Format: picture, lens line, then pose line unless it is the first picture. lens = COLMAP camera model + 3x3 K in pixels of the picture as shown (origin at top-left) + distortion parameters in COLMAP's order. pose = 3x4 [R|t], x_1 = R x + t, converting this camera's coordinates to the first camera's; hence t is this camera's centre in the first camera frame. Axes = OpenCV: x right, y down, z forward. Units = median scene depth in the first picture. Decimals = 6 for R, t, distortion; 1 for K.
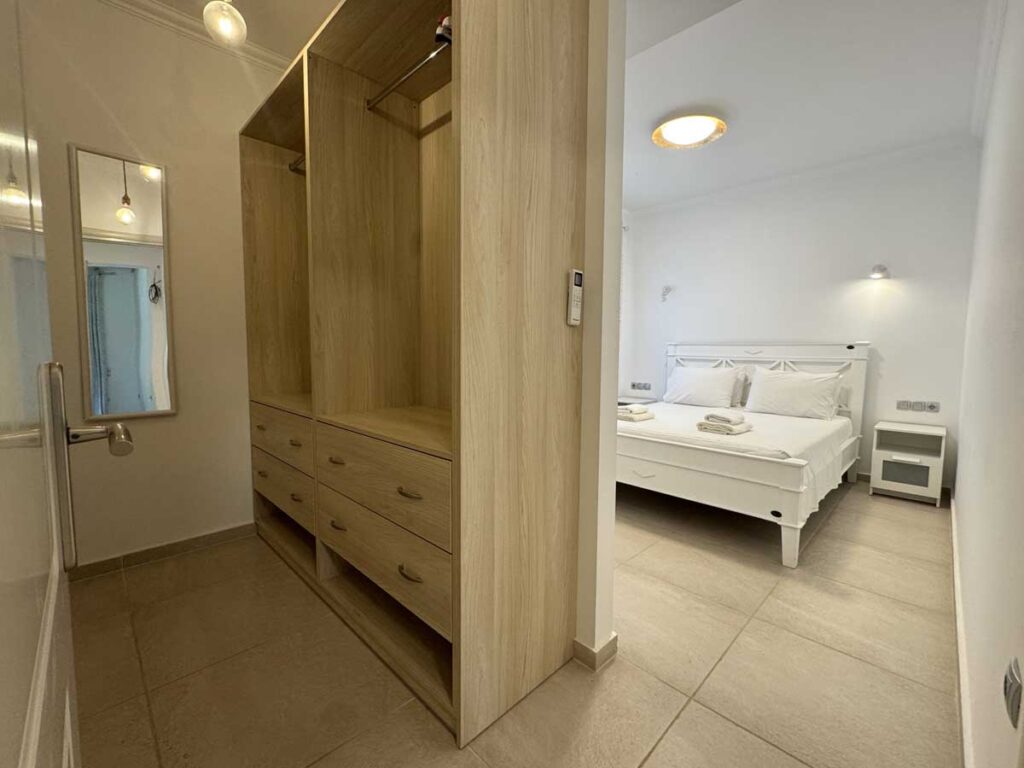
lens RADIAL K [[437.4, 0, 512.0], [0, 437.4, 384.0], [0, 0, 1]] dist [-0.000083, 0.000311]
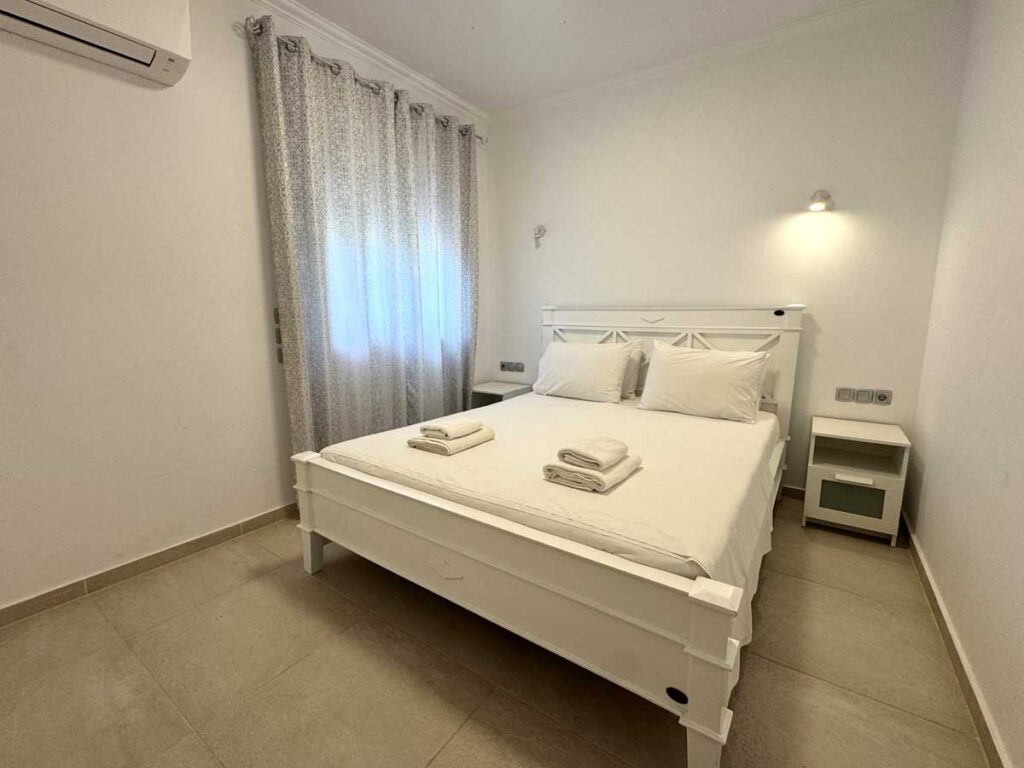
lens RADIAL K [[437.4, 0, 512.0], [0, 437.4, 384.0], [0, 0, 1]] dist [-0.000083, 0.000311]
pose [[0.984449, -0.042632, 0.170421, 0.237259], [0.026904, 0.995250, 0.093558, -0.049013], [-0.173601, -0.087518, 0.980920, 0.390989]]
